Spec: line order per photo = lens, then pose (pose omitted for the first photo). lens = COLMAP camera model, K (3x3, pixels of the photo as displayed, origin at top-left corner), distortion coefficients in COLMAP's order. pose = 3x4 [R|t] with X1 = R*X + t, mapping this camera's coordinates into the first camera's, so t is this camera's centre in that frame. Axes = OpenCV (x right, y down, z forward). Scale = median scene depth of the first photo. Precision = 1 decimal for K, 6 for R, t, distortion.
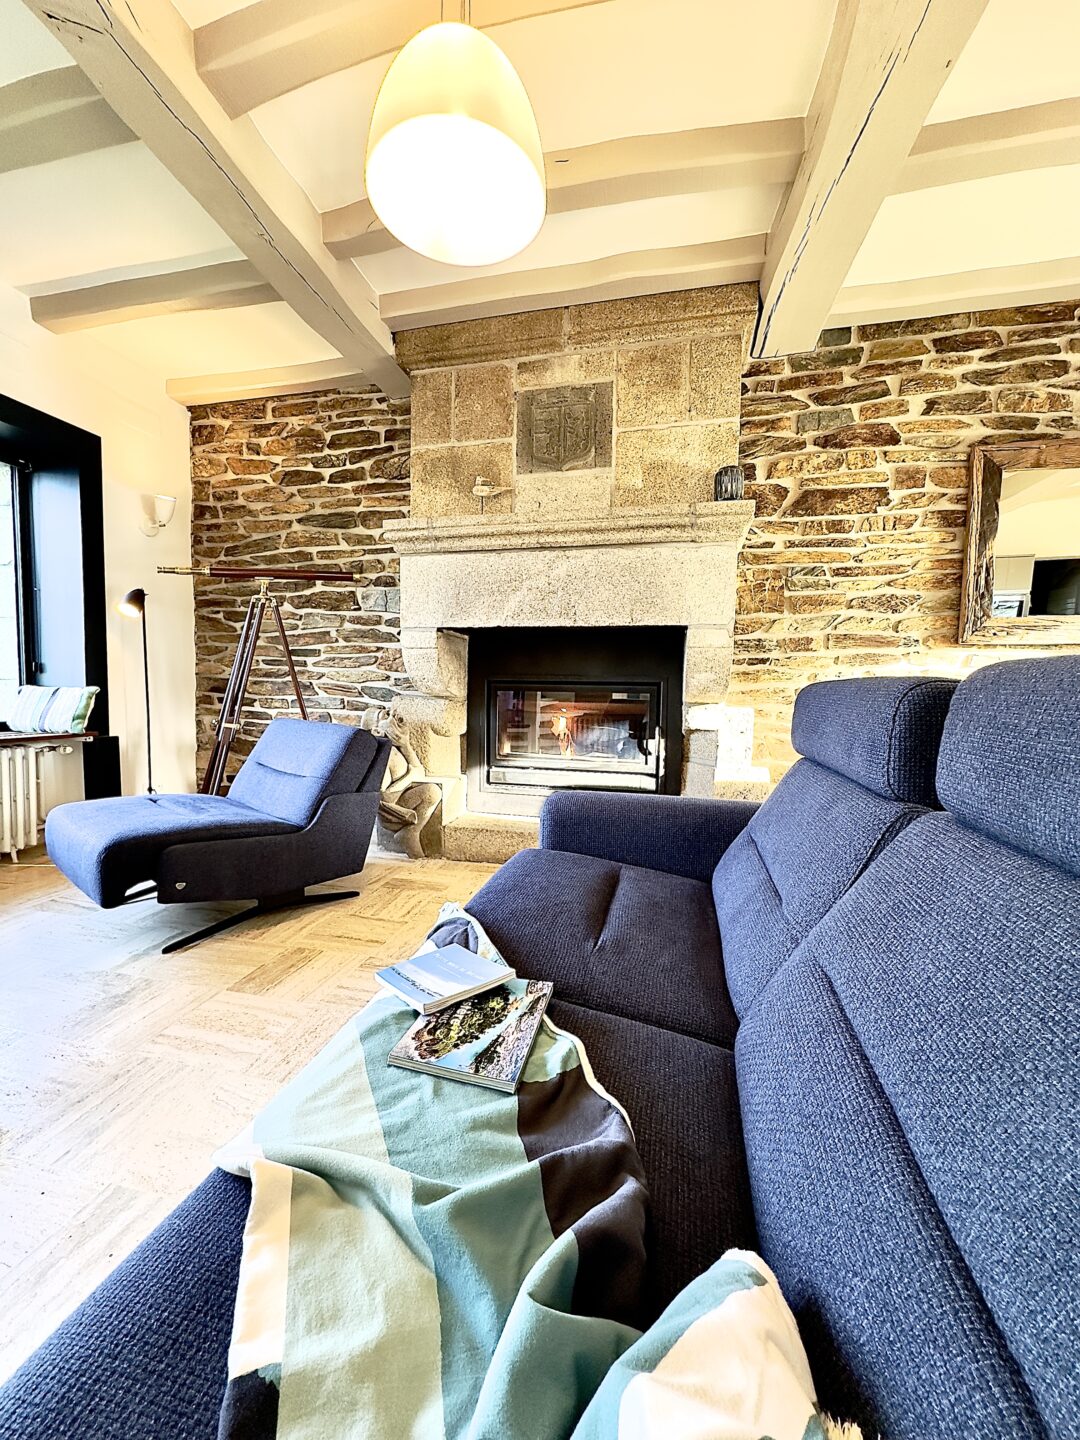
lens RADIAL K [[576.2, 0, 540.7], [0, 576.2, 720.3], [0, 0, 1]] dist [-0.002126, -0.000061]
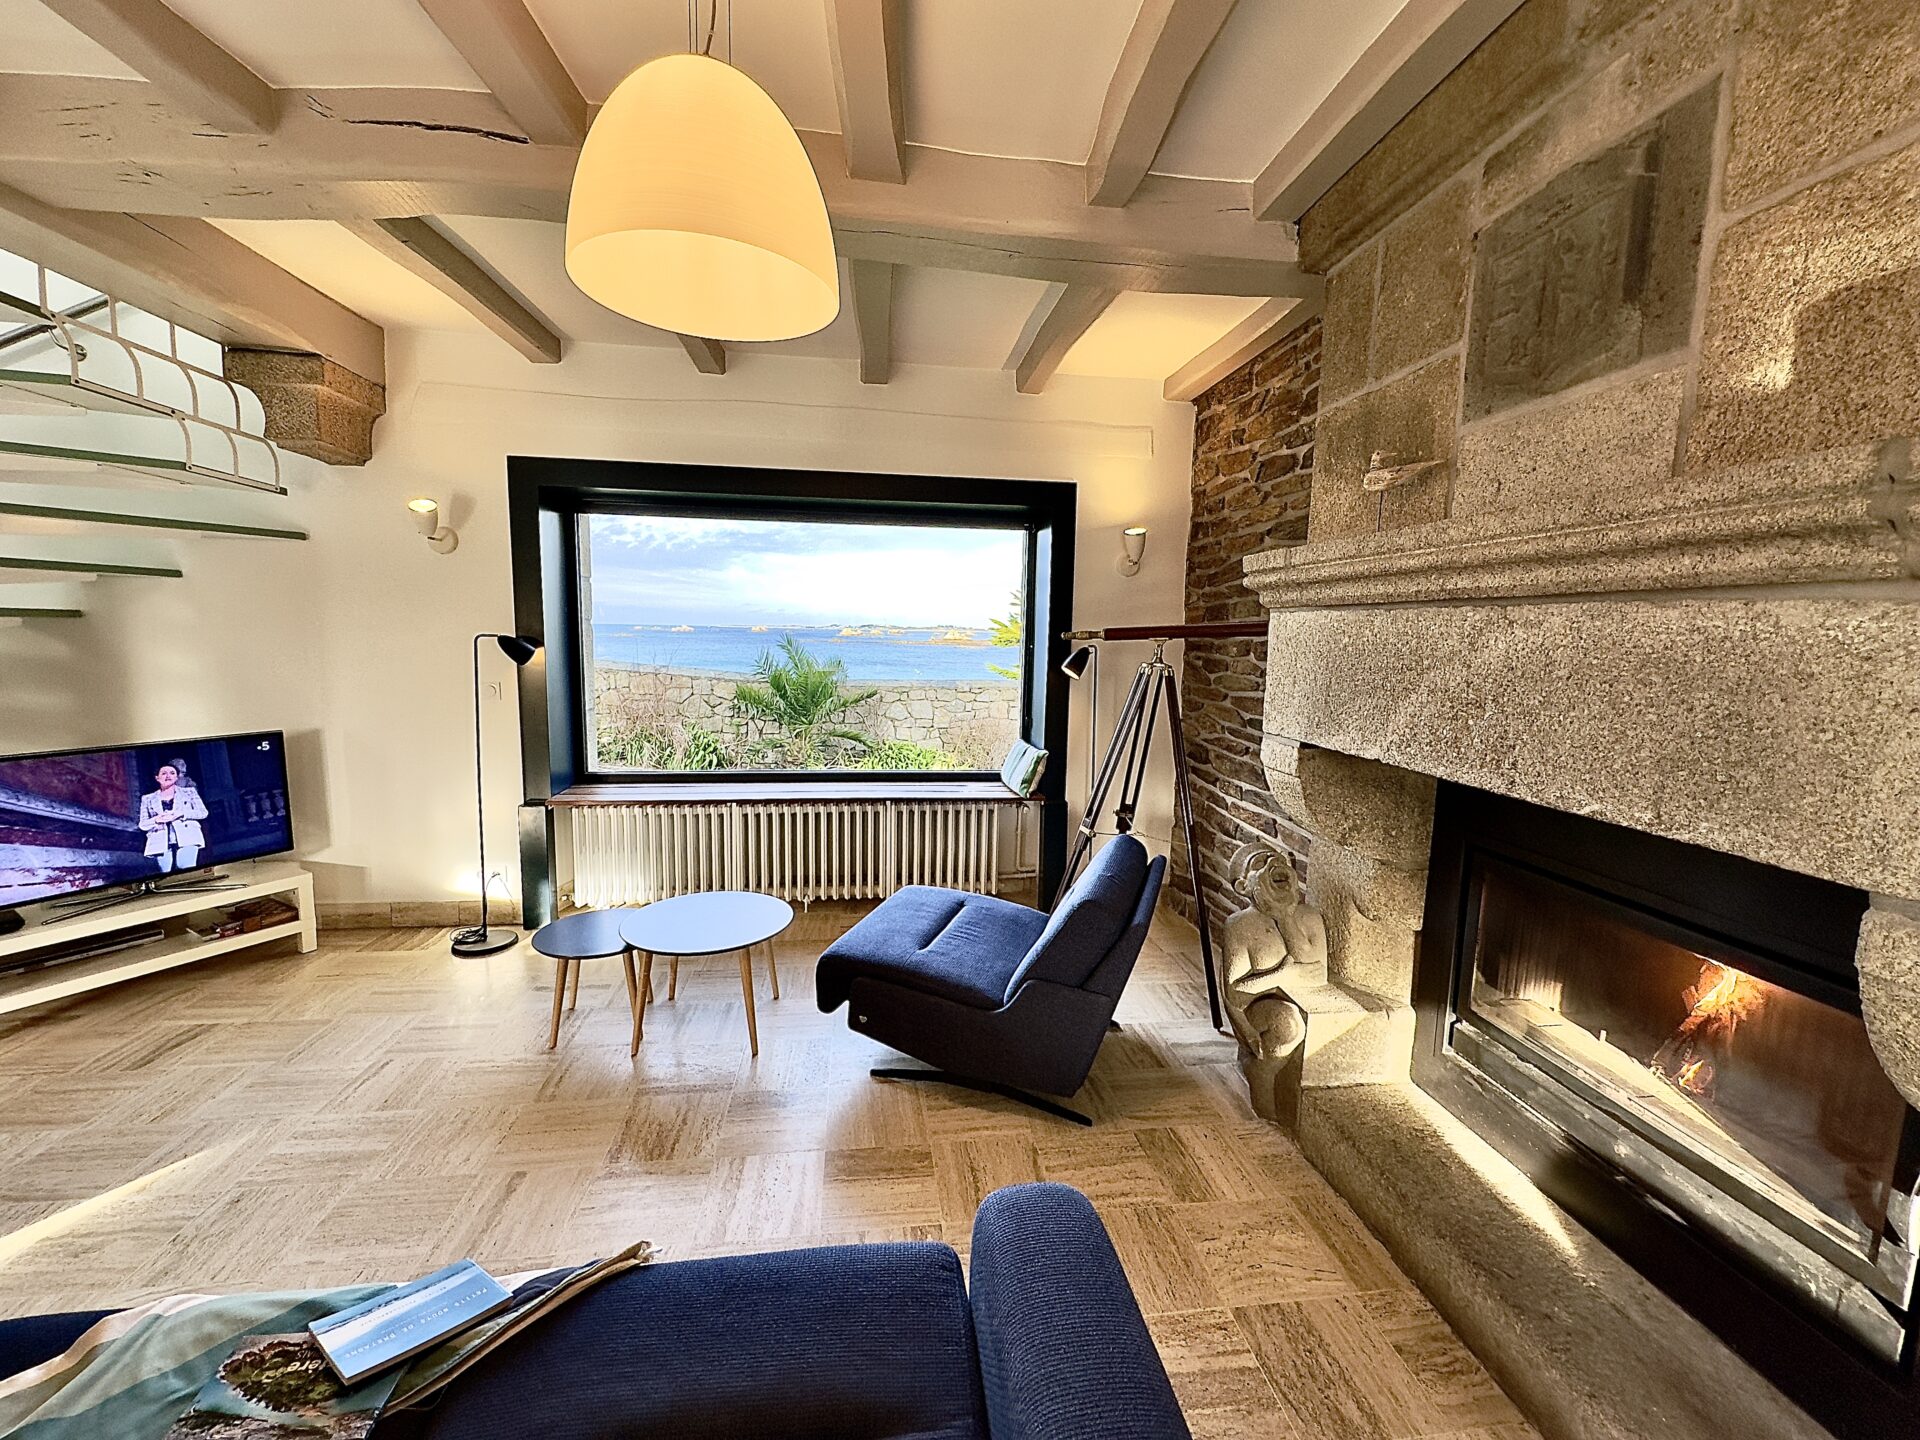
lens RADIAL K [[768.2, 0, 966.5], [0, 768.2, 719.3], [0, 0, 1]] dist [-0.002126, -0.000061]
pose [[0.355978, 0.102922, -0.928809, 0.395410], [-0.070426, 0.994045, 0.083159, -0.225385], [0.931837, 0.035810, 0.361106, 0.444666]]
